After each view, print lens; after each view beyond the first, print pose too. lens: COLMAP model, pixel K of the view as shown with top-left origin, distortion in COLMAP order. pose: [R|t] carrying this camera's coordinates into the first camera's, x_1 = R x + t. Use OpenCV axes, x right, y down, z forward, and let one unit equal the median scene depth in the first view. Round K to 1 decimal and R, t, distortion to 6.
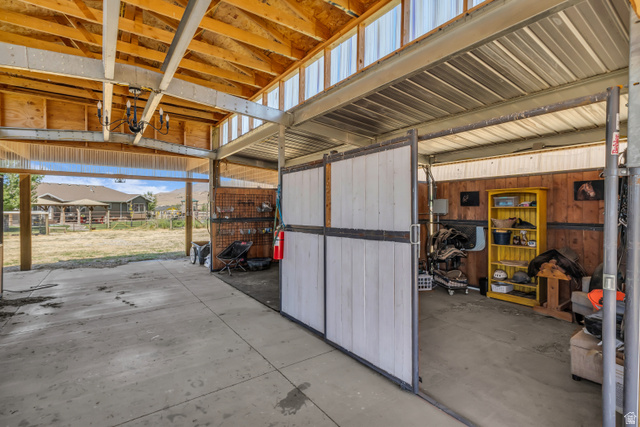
lens RADIAL K [[307.9, 0, 322.9], [0, 307.9, 212.3], [0, 0, 1]] dist [0.003187, 0.000290]
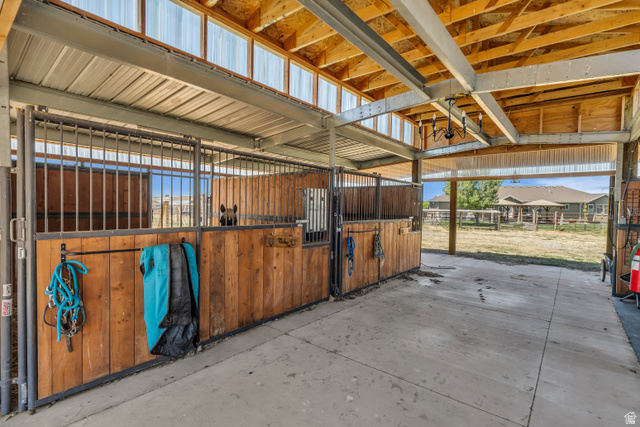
lens RADIAL K [[307.9, 0, 322.9], [0, 307.9, 212.3], [0, 0, 1]] dist [0.003187, 0.000290]
pose [[0.259771, 0.024883, -0.965350, 0.250097], [-0.027814, 0.999446, 0.018277, -0.001175], [0.965270, 0.022103, 0.260319, 0.193747]]
